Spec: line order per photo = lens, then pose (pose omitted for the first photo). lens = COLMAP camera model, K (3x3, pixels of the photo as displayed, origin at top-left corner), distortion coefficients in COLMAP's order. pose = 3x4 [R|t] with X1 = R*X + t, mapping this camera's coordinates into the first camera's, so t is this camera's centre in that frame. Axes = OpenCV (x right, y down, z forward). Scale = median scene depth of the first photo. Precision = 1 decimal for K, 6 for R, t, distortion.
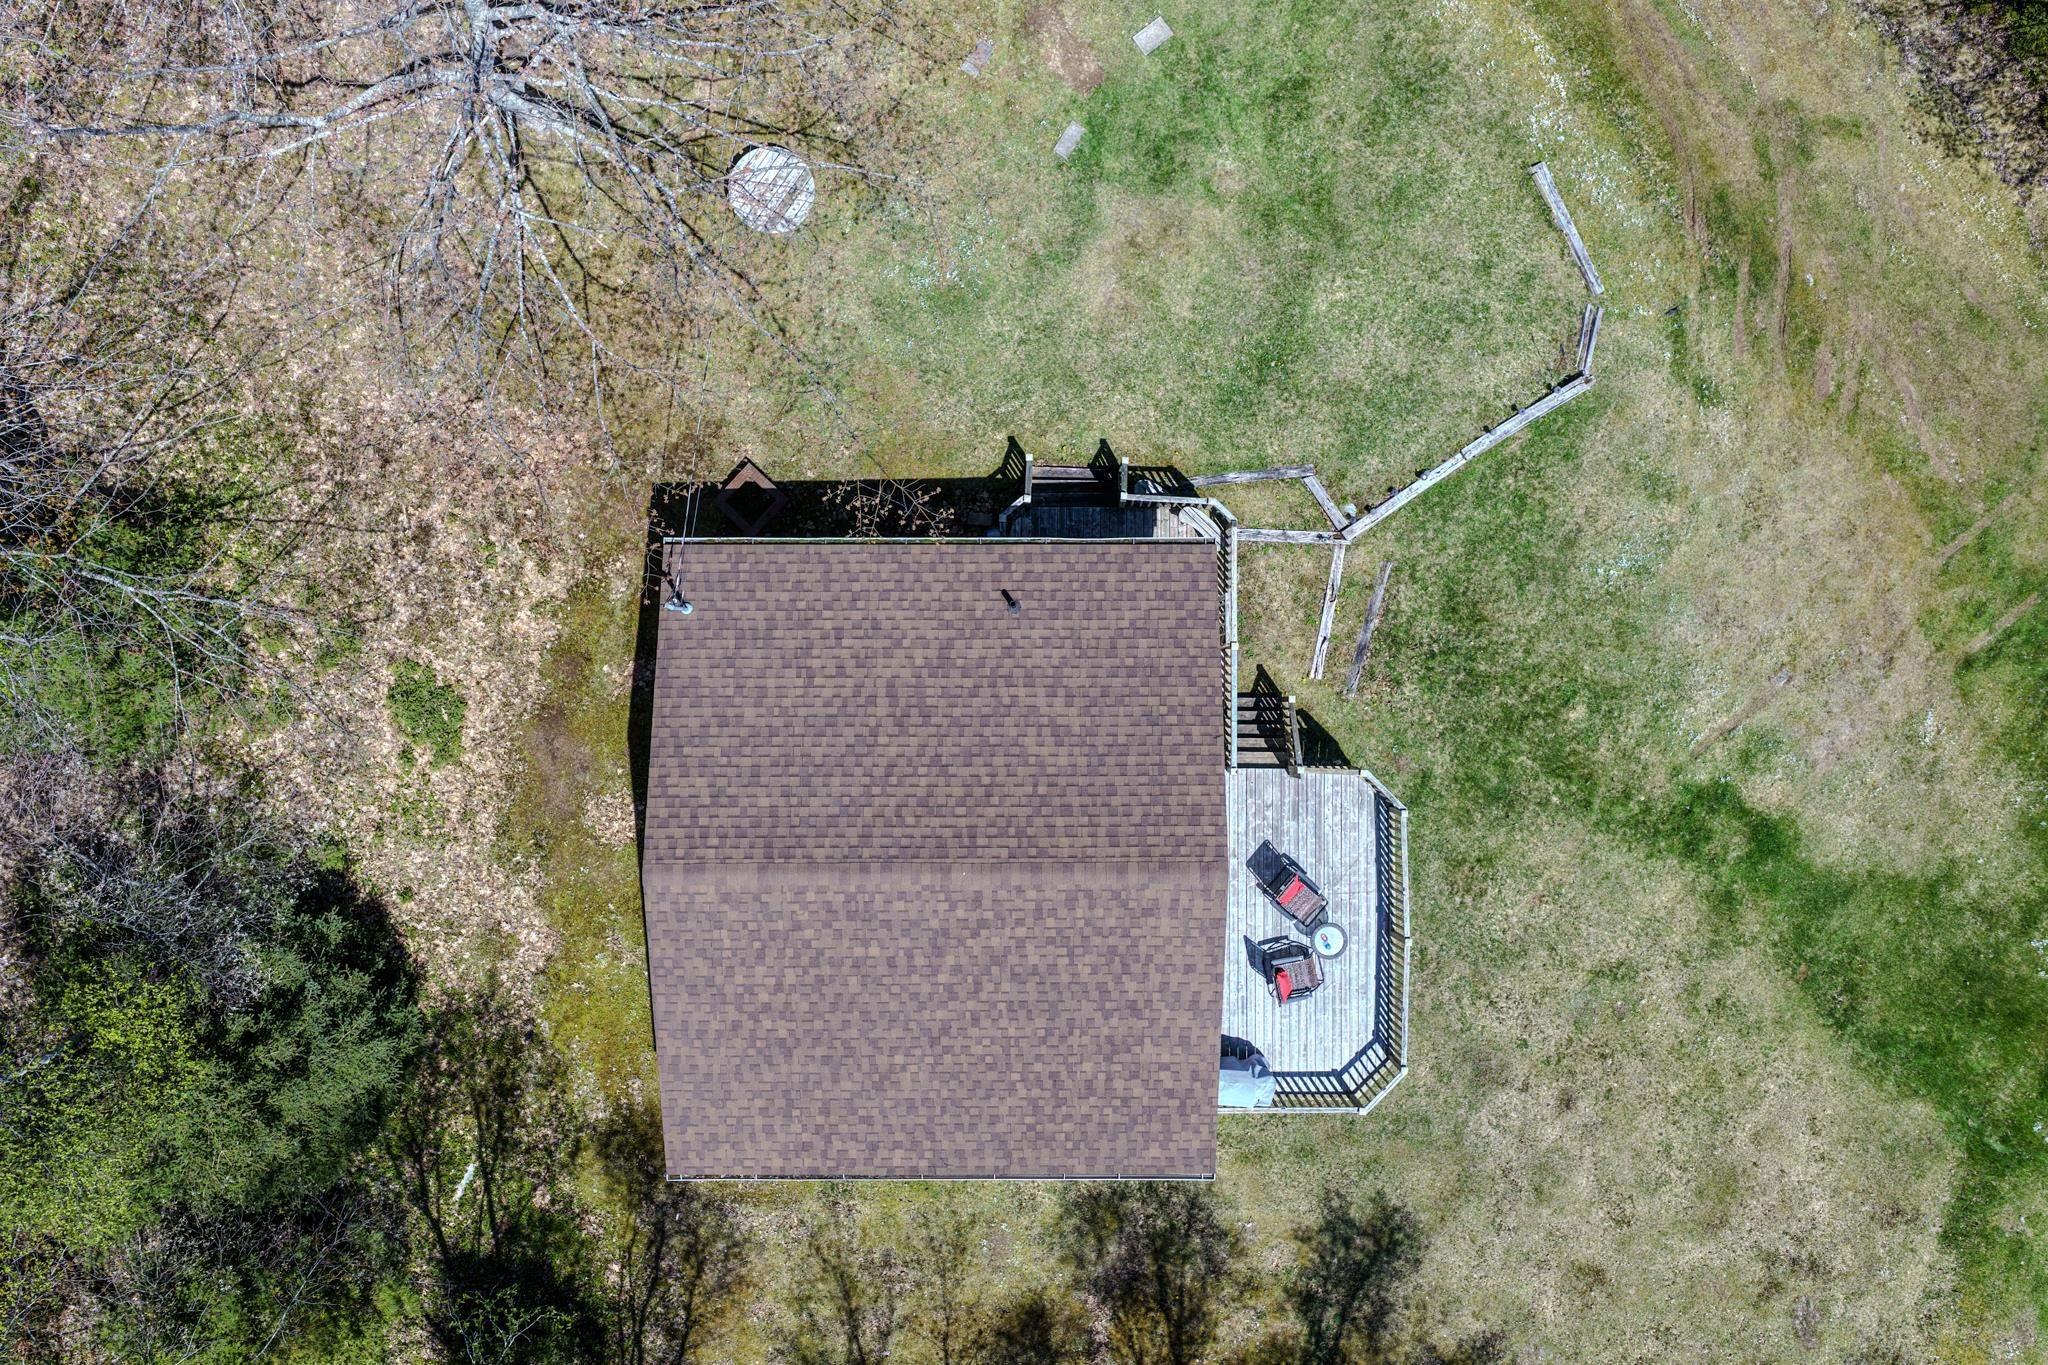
lens RADIAL K [[1693.2, 0, 1024.0], [0, 1693.2, 682.5], [0, 0, 1]] dist [-0.012451, 0.013570]
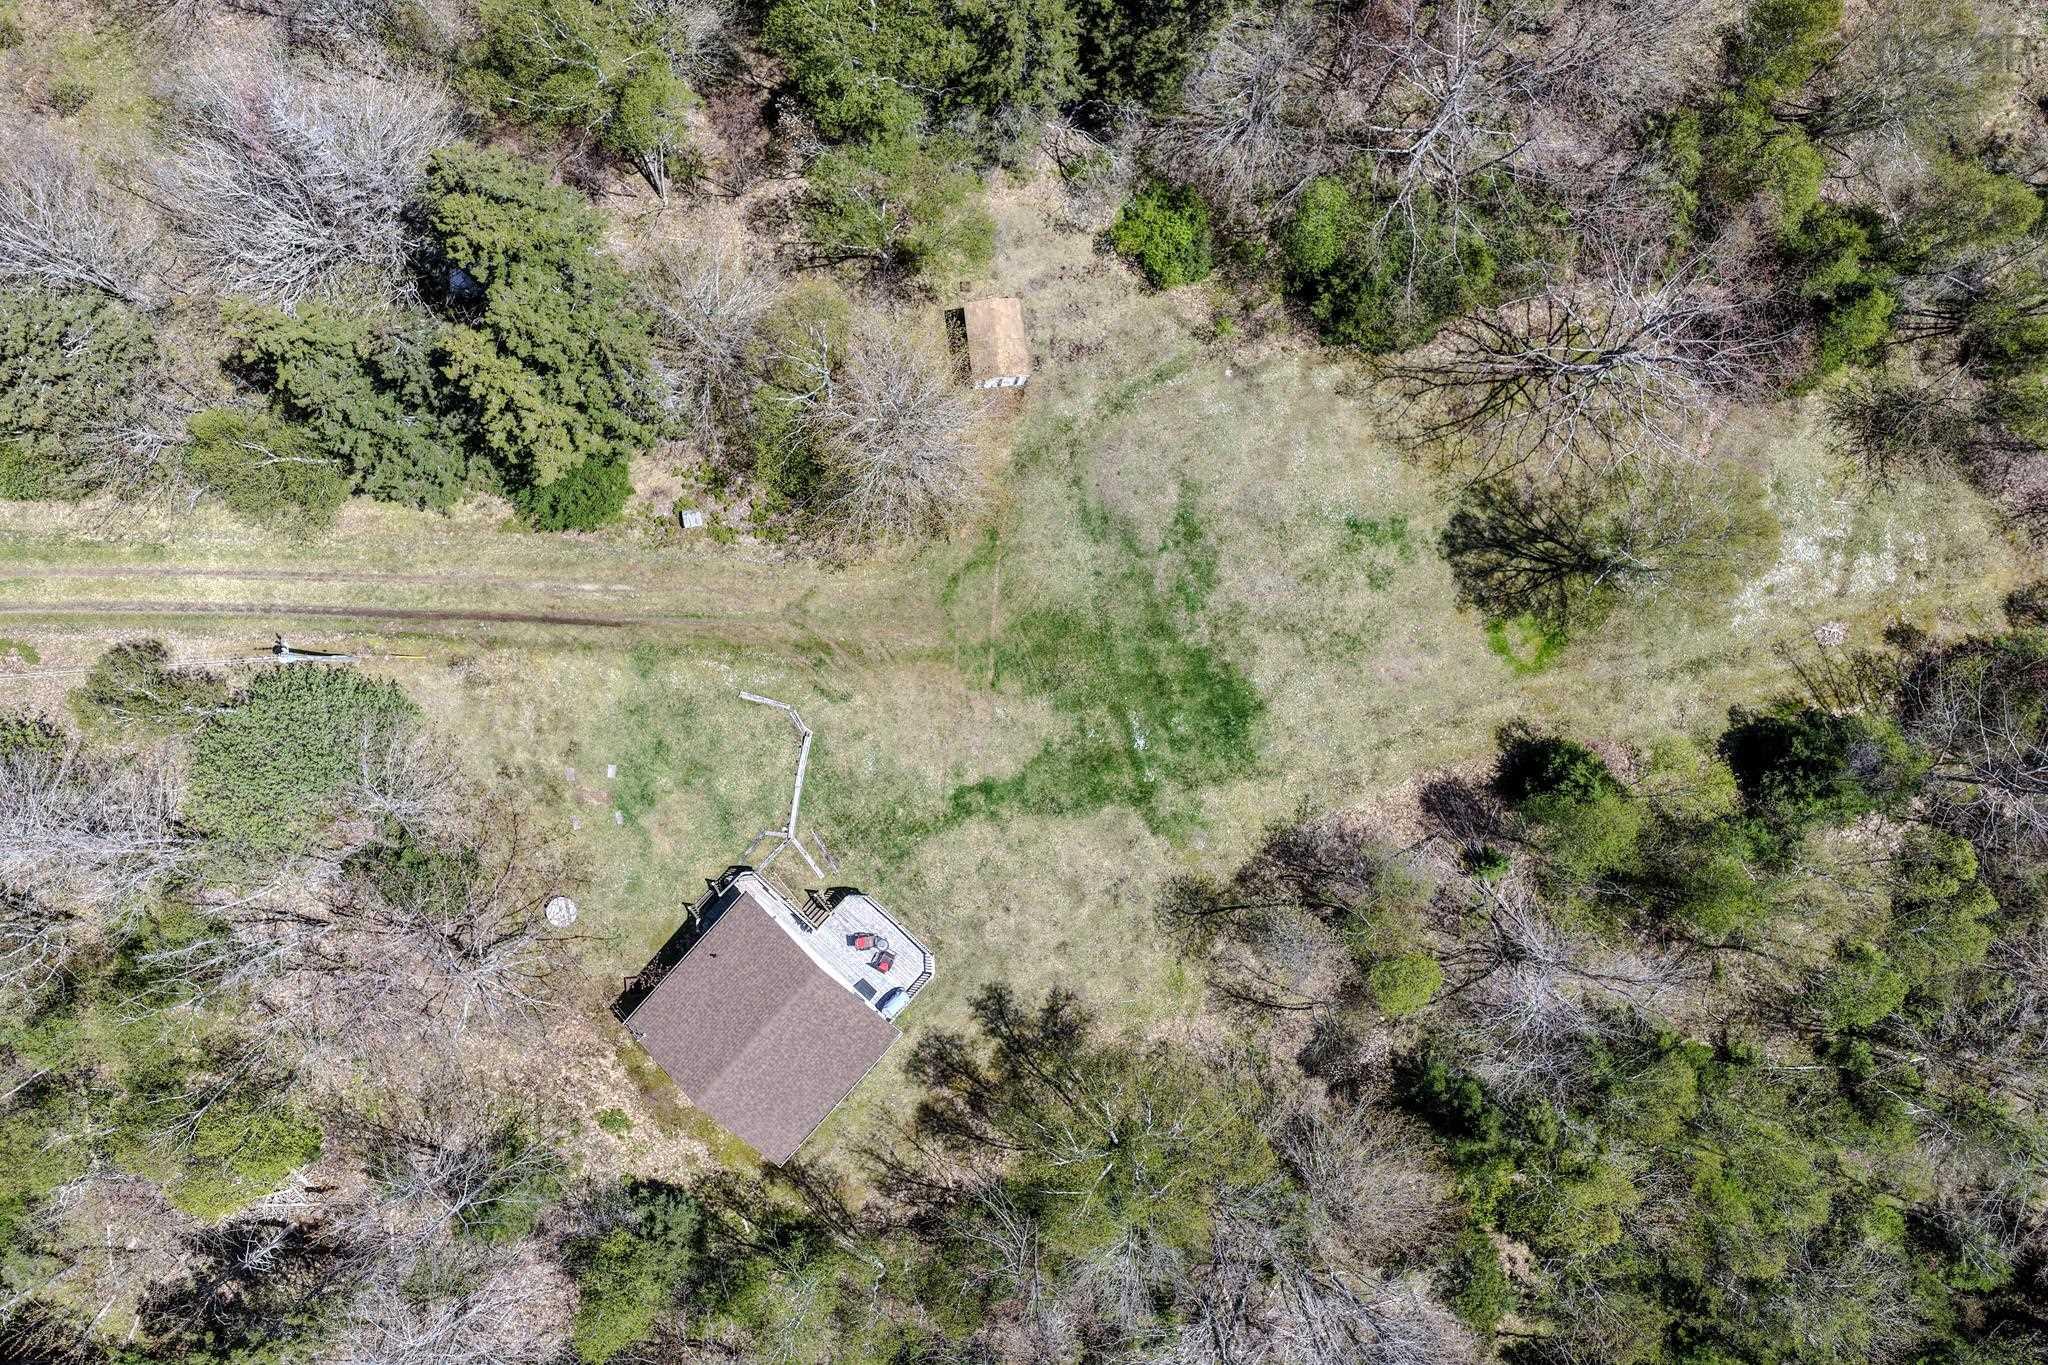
lens RADIAL K [[1693.2, 0, 1024.0], [0, 1693.2, 682.5], [0, 0, 1]] dist [-0.012451, 0.013570]
pose [[0.676035, -0.736869, 0.001012, 0.644378], [0.736804, 0.675956, -0.014251, 0.065993], [0.009817, 0.010380, 0.999898, -1.815308]]
